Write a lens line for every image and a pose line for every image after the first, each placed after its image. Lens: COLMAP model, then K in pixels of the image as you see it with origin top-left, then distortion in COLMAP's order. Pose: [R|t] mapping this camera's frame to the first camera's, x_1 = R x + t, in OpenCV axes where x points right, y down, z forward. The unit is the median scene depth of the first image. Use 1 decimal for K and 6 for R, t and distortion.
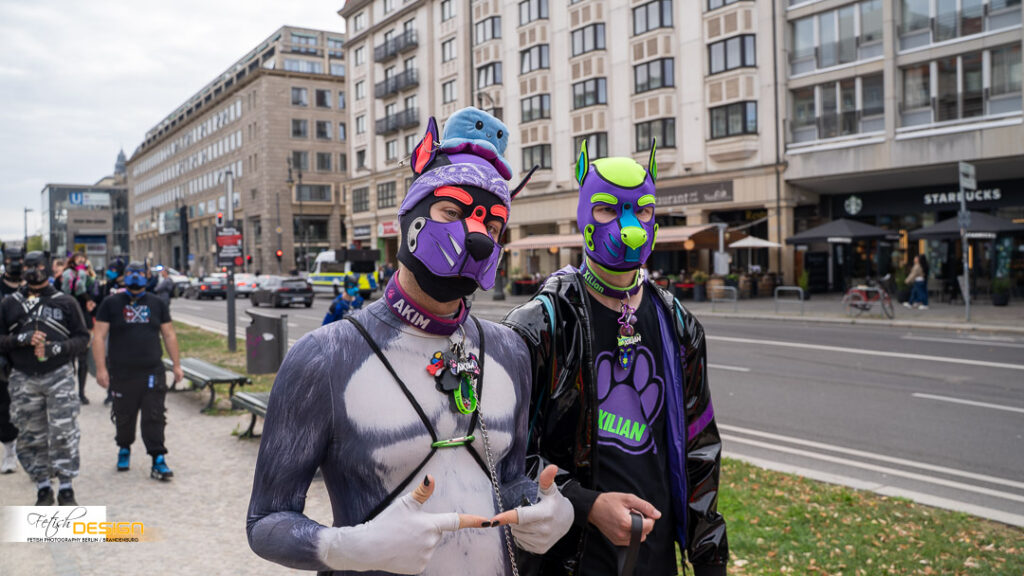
lens RADIAL K [[822.5, 0, 512.0], [0, 822.5, 288.0], [0, 0, 1]] dist [-0.122248, 0.116343]
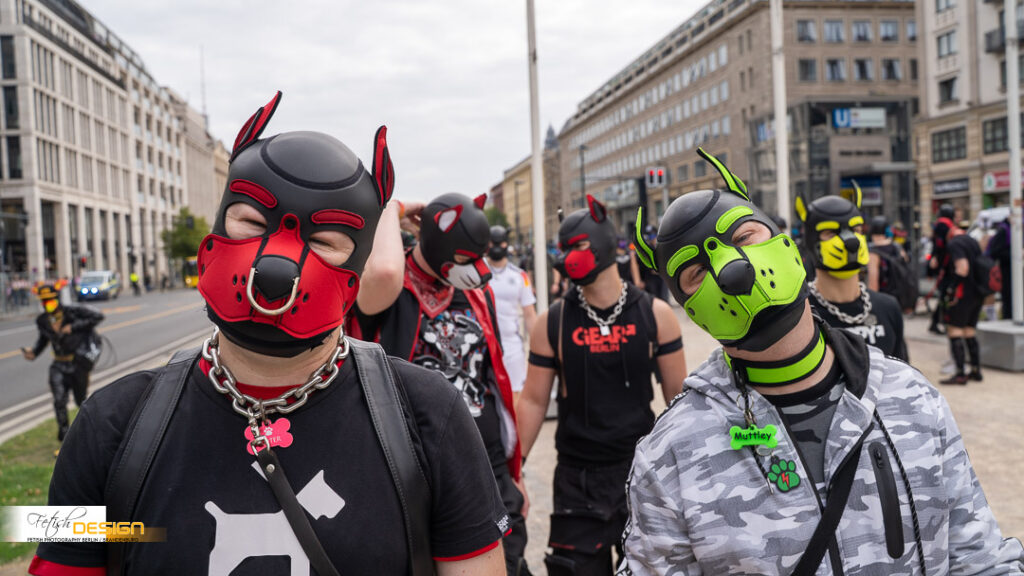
lens RADIAL K [[883.6, 0, 512.0], [0, 883.6, 288.0], [0, 0, 1]] dist [-0.126265, 0.114342]
pose [[0.897357, -0.004378, -0.441283, -0.210265], [0.014528, 0.999702, 0.019625, 0.002714], [0.441066, -0.024022, 0.897153, 0.115749]]
